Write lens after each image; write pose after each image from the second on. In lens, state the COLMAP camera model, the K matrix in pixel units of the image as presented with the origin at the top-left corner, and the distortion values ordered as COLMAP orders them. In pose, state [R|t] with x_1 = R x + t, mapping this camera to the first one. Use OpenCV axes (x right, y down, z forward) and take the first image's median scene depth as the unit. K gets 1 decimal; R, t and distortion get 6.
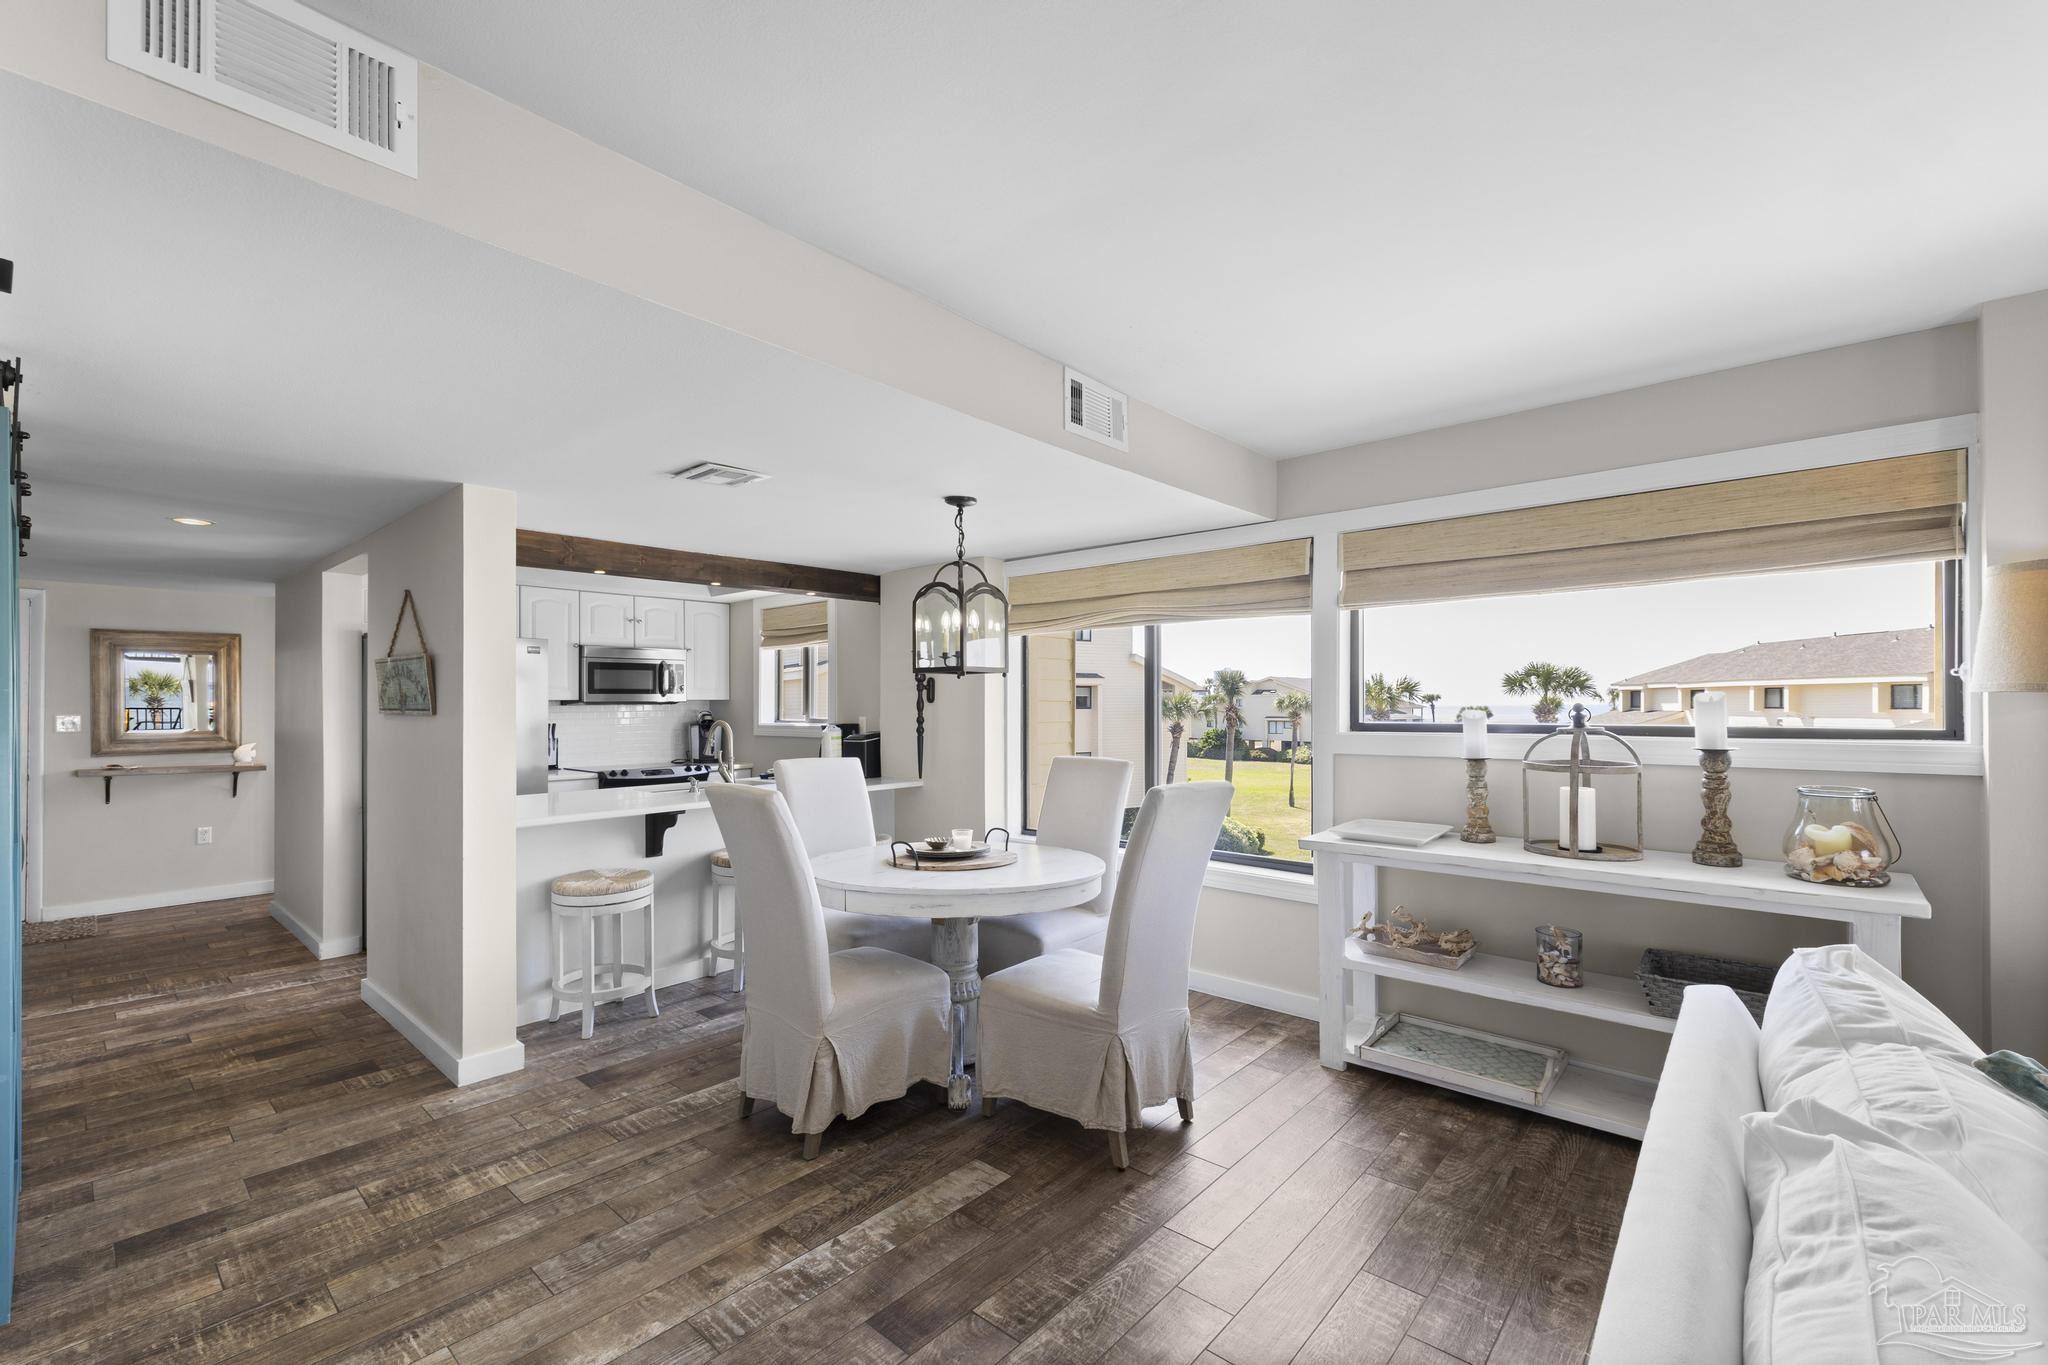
lens RADIAL K [[861.6, 0, 1011.9], [0, 861.6, 698.4], [0, 0, 1]] dist [-0.000259, 0.000036]
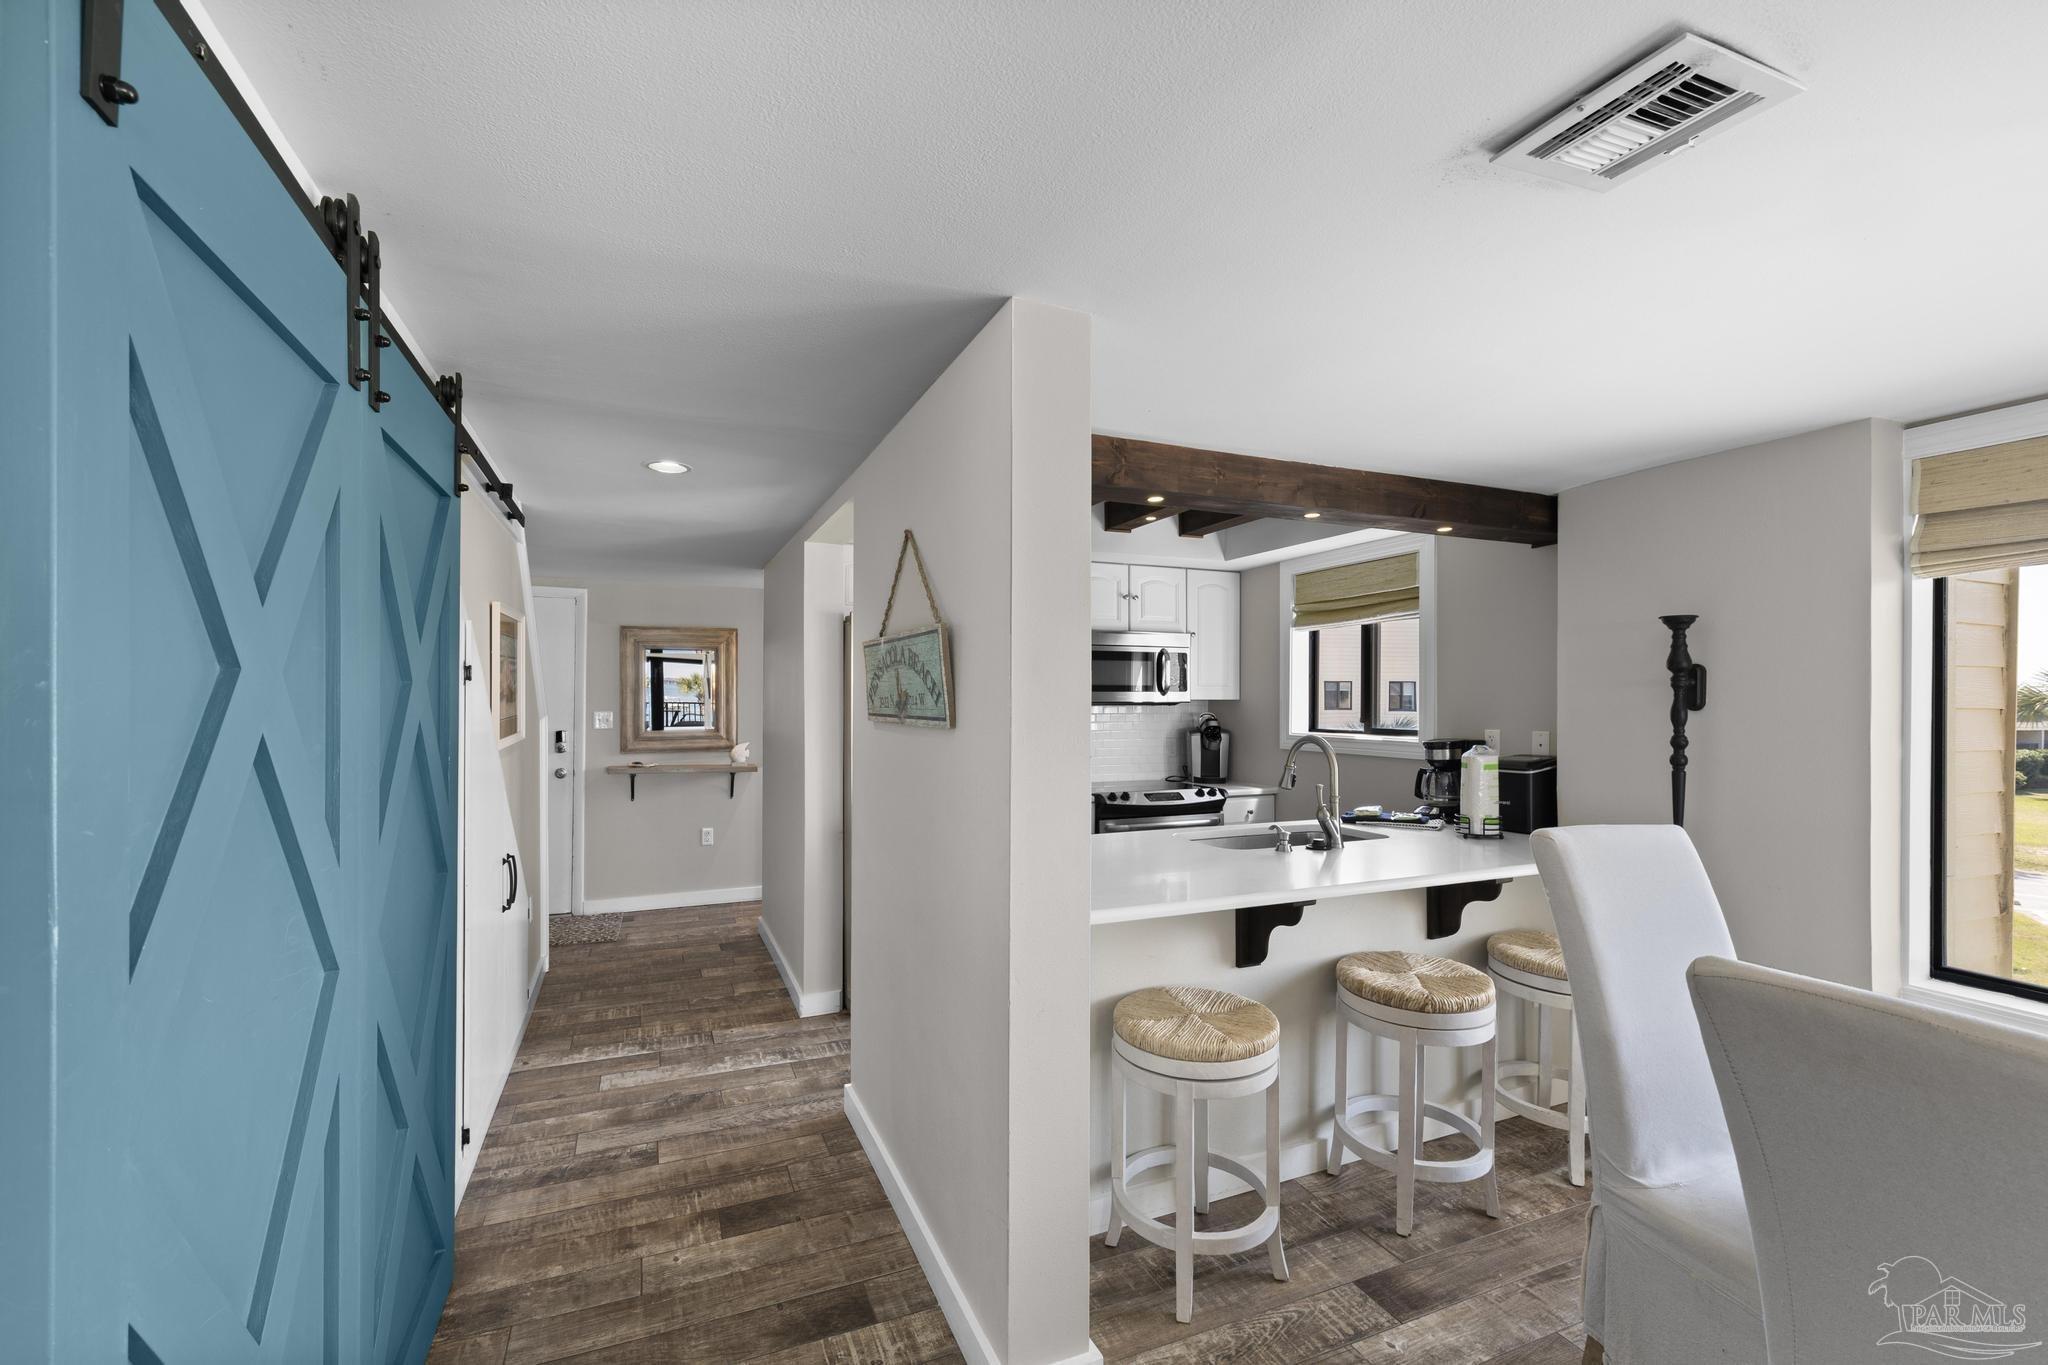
lens RADIAL K [[861.6, 0, 1011.9], [0, 861.6, 698.4], [0, 0, 1]] dist [-0.000259, 0.000036]
pose [[0.903491, 0.005694, -0.428568, -0.232990], [-0.004395, 0.999982, 0.004020, -0.002427], [0.428584, -0.001749, 0.903500, 0.296275]]
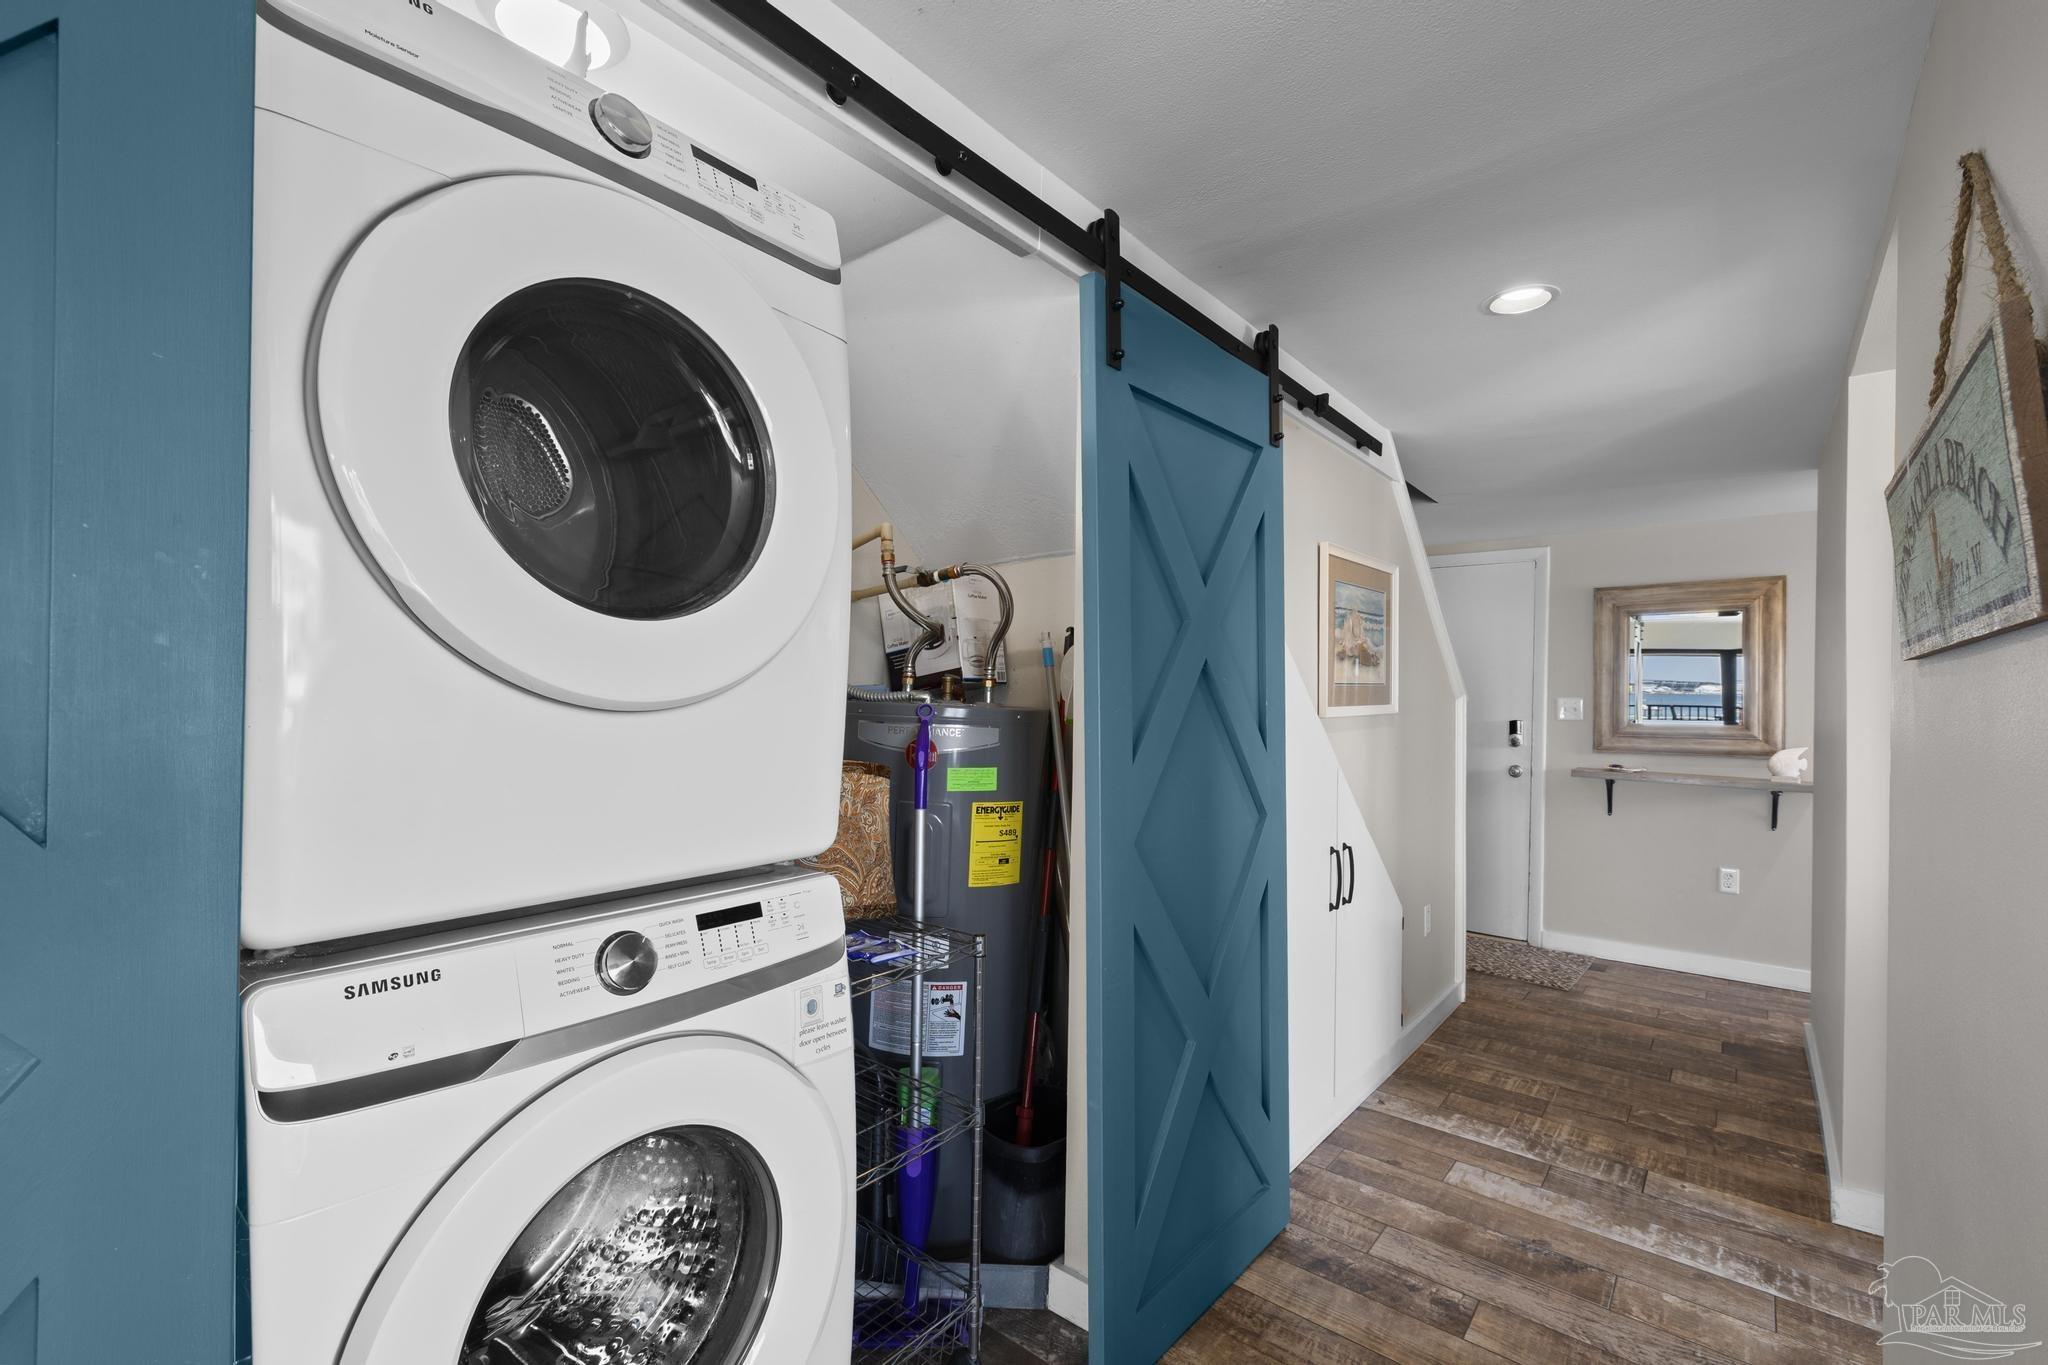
lens RADIAL K [[878.0, 0, 1017.8], [0, 878.0, 697.9], [0, 0, 1]] dist [0.001912, 0.000492]
pose [[0.028423, 0.000985, -0.999595, -0.294258], [-0.011174, 0.999937, 0.000667, 0.024334], [0.999534, 0.011150, 0.028432, 0.466095]]
